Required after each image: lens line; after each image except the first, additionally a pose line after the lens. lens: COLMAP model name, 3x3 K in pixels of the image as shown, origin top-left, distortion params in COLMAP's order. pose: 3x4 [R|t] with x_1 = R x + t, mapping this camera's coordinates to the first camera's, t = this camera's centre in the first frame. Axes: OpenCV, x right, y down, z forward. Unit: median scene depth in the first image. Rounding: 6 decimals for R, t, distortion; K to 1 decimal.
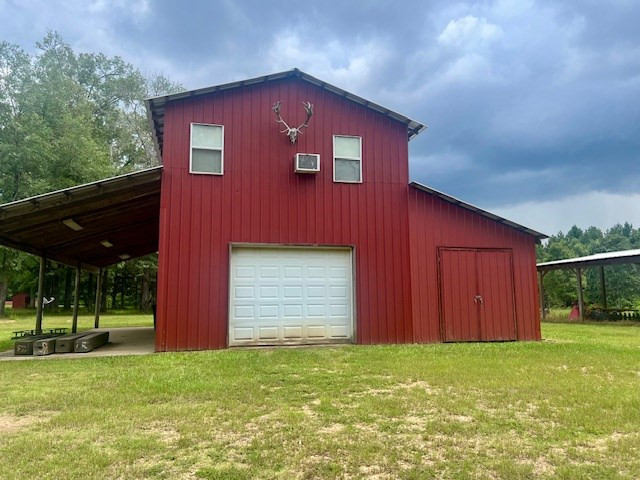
lens RADIAL K [[475.8, 0, 320.0], [0, 475.8, 240.0], [0, 0, 1]] dist [0.034456, -0.000748]
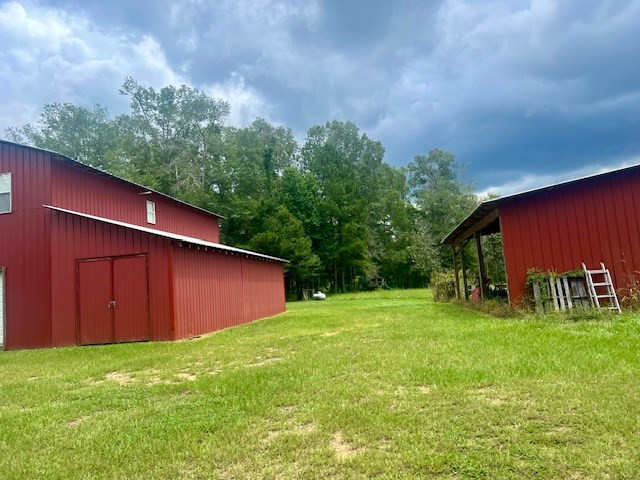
lens RADIAL K [[475.8, 0, 320.0], [0, 475.8, 240.0], [0, 0, 1]] dist [0.034456, -0.000748]
pose [[0.916751, -0.099627, -0.386837, 1.196066], [0.116628, 0.992961, 0.020664, 0.012517], [0.382055, -0.064060, 0.921917, 0.192530]]
